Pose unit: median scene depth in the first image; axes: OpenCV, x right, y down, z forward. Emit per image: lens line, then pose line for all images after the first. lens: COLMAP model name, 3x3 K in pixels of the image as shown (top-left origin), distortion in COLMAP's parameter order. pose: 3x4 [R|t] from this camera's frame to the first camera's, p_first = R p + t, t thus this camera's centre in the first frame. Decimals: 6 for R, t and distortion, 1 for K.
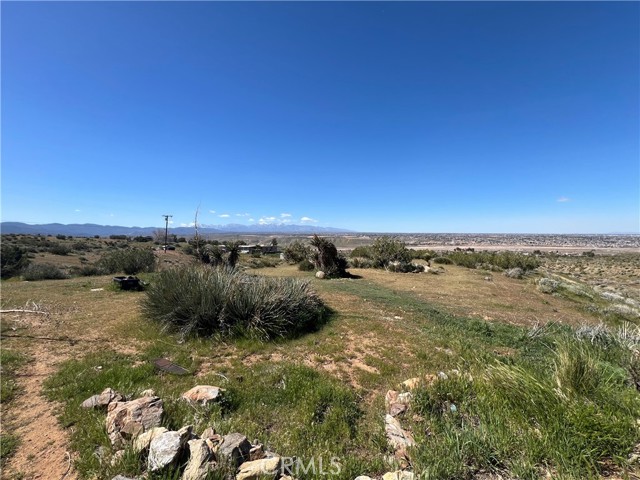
lens RADIAL K [[258.3, 0, 320.6], [0, 258.3, 239.1], [0, 0, 1]] dist [-0.001680, 0.000545]
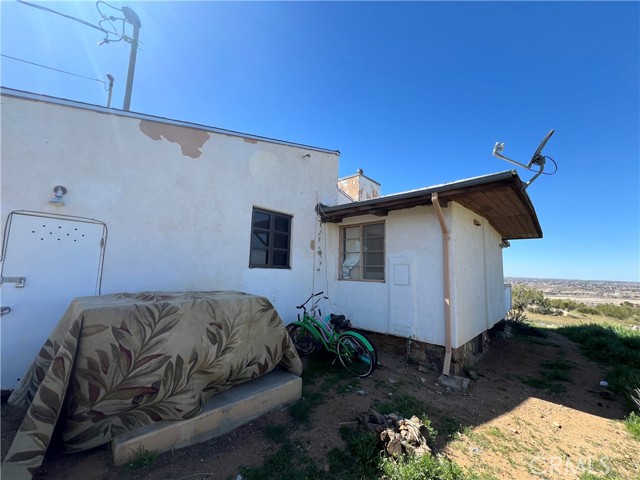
lens RADIAL K [[258.3, 0, 319.7], [0, 258.3, 239.5], [0, 0, 1]] dist [-0.001680, 0.000545]
pose [[0.929676, -0.011339, -0.368204, -0.173262], [-0.043670, 0.989086, -0.140721, -0.006175], [0.365781, 0.146904, 0.919034, -0.476307]]
